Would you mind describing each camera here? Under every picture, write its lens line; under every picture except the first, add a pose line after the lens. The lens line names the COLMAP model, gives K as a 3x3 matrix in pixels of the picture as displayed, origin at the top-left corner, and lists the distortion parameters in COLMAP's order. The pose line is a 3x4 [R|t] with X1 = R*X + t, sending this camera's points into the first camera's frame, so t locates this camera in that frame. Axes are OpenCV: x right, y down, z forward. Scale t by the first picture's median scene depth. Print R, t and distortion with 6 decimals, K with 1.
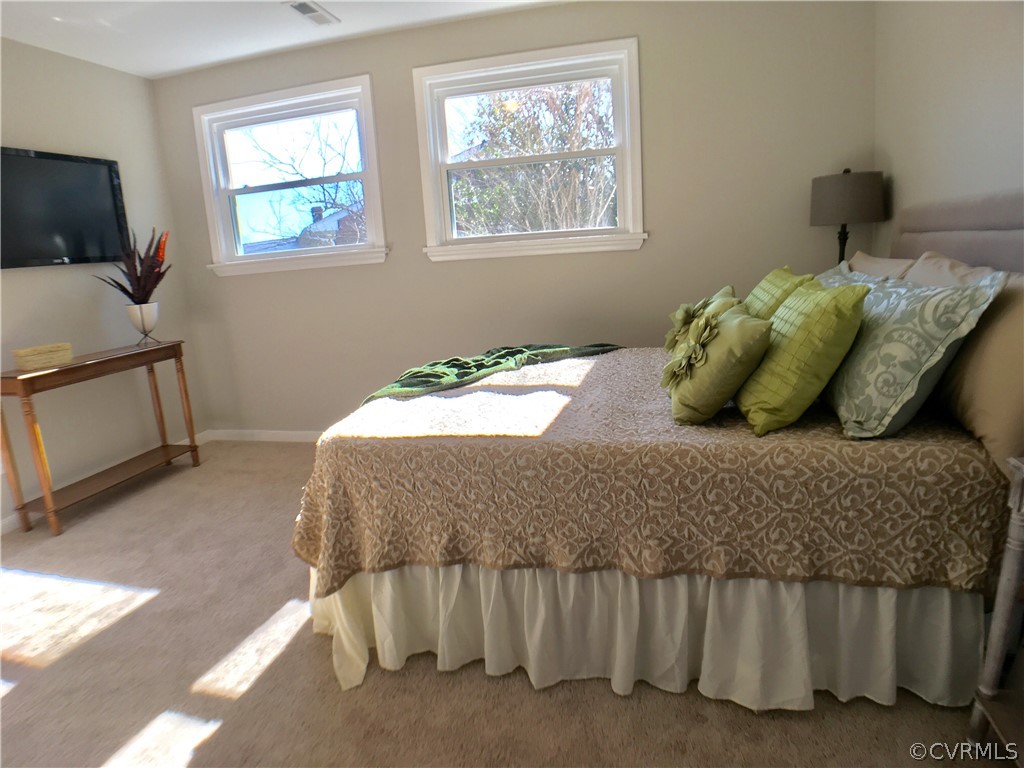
lens RADIAL K [[609.0, 0, 503.2], [0, 609.0, 383.6], [0, 0, 1]] dist [-0.089571, 0.016912]
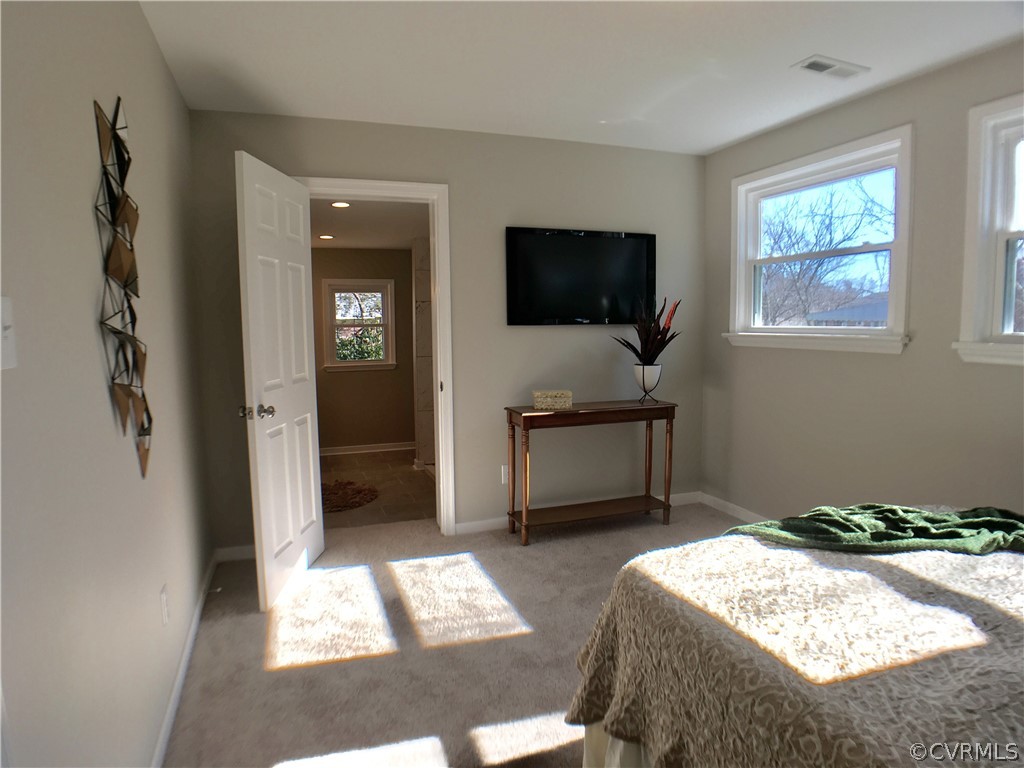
lens RADIAL K [[609.0, 0, 503.2], [0, 609.0, 383.6], [0, 0, 1]] dist [-0.089571, 0.016912]
pose [[0.553956, 0.148194, -0.819251, 0.171142], [-0.204728, 0.978062, 0.038489, -0.095513], [0.806982, 0.146403, 0.572143, 0.157653]]
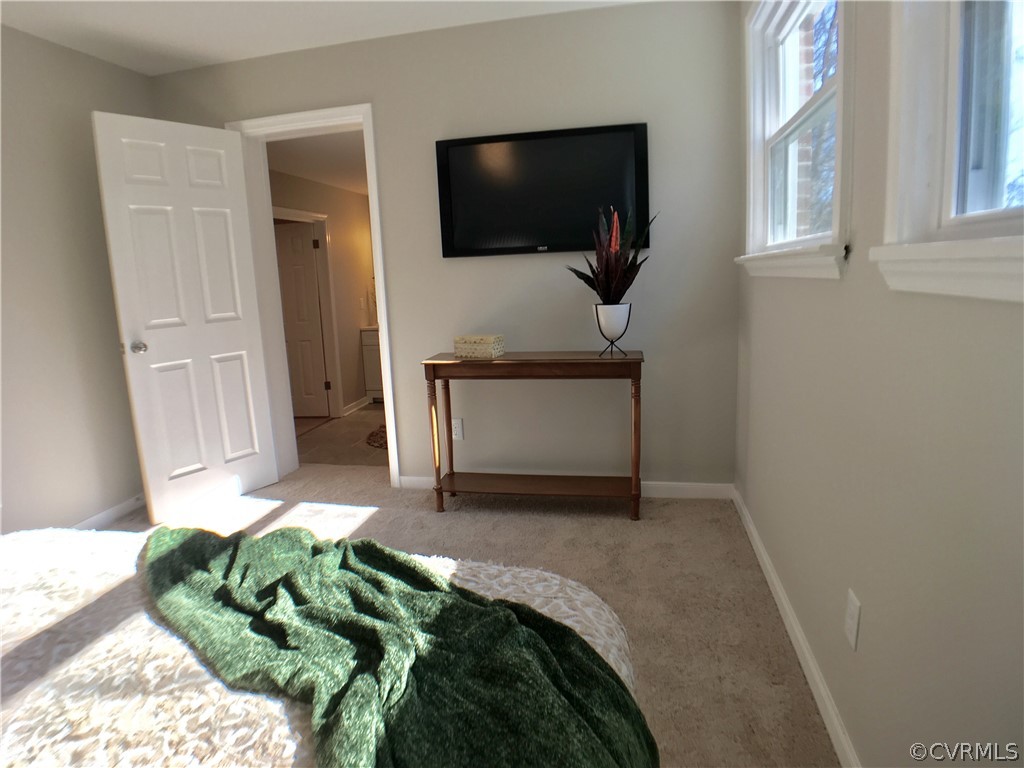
lens RADIAL K [[603.9, 0, 499.9], [0, 603.9, 390.2], [0, 0, 1]] dist [-0.092983, 0.022451]
pose [[0.028396, 0.252682, -0.967133, 0.217760], [-0.171006, 0.954487, 0.244357, -0.209565], [0.984861, 0.158447, 0.070314, 0.858944]]
